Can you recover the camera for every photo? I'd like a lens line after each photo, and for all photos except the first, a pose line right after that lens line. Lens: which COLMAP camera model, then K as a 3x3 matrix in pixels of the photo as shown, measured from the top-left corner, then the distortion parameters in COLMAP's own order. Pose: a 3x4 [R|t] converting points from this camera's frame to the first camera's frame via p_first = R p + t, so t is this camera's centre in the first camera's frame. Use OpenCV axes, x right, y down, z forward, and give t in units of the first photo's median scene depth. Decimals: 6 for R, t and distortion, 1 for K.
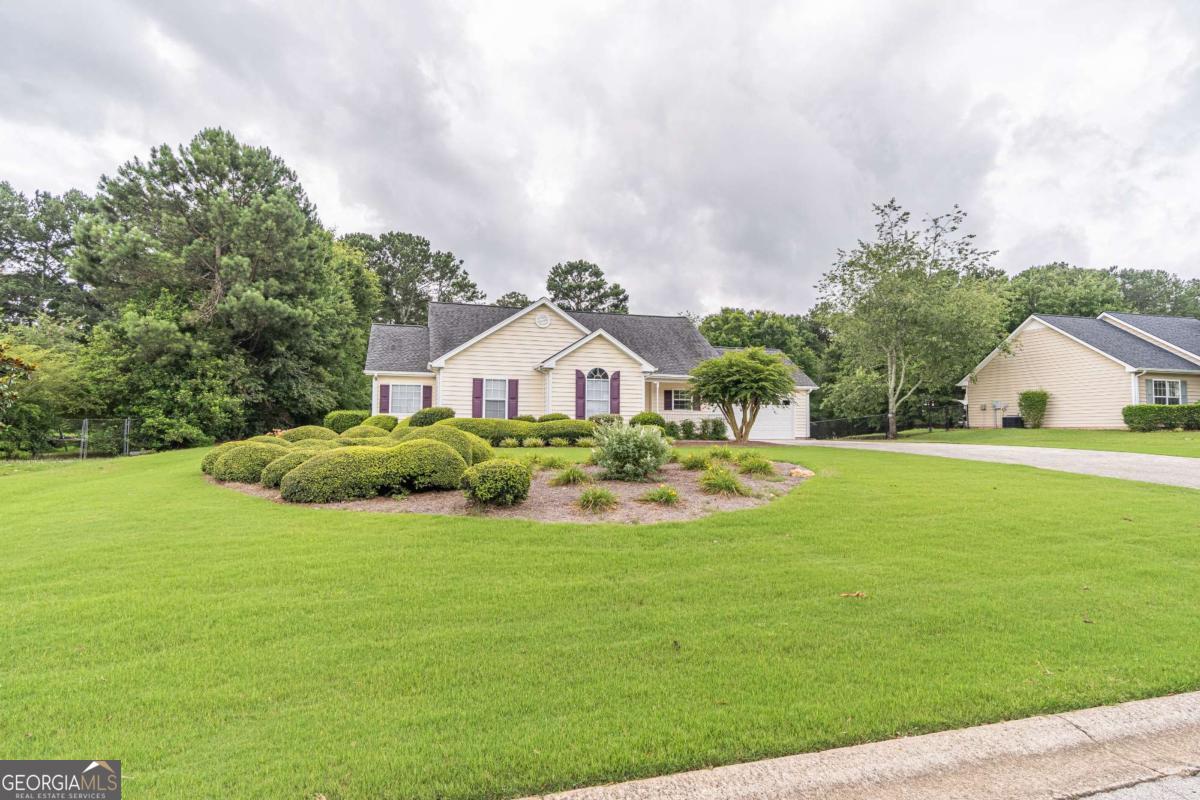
lens RADIAL K [[627.8, 0, 600.0], [0, 627.8, 400.0], [0, 0, 1]] dist [0.004764, -0.000492]
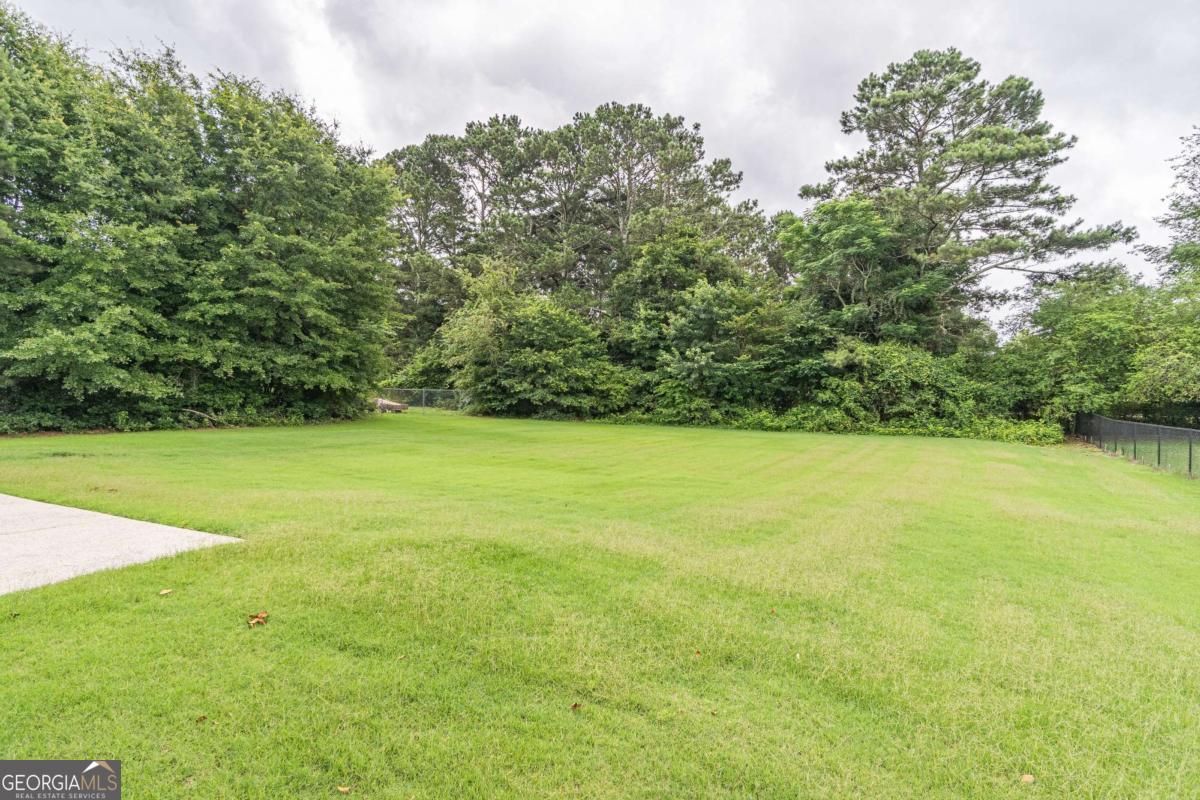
lens RADIAL K [[597.0, 0, 600.0], [0, 597.0, 400.0], [0, 0, 1]] dist [-0.002417, -0.000275]
pose [[0.714655, 0.012050, -0.699374, 0.318032], [0.033118, 0.998147, 0.051040, 0.035390], [0.698693, -0.059638, 0.712932, 1.310172]]
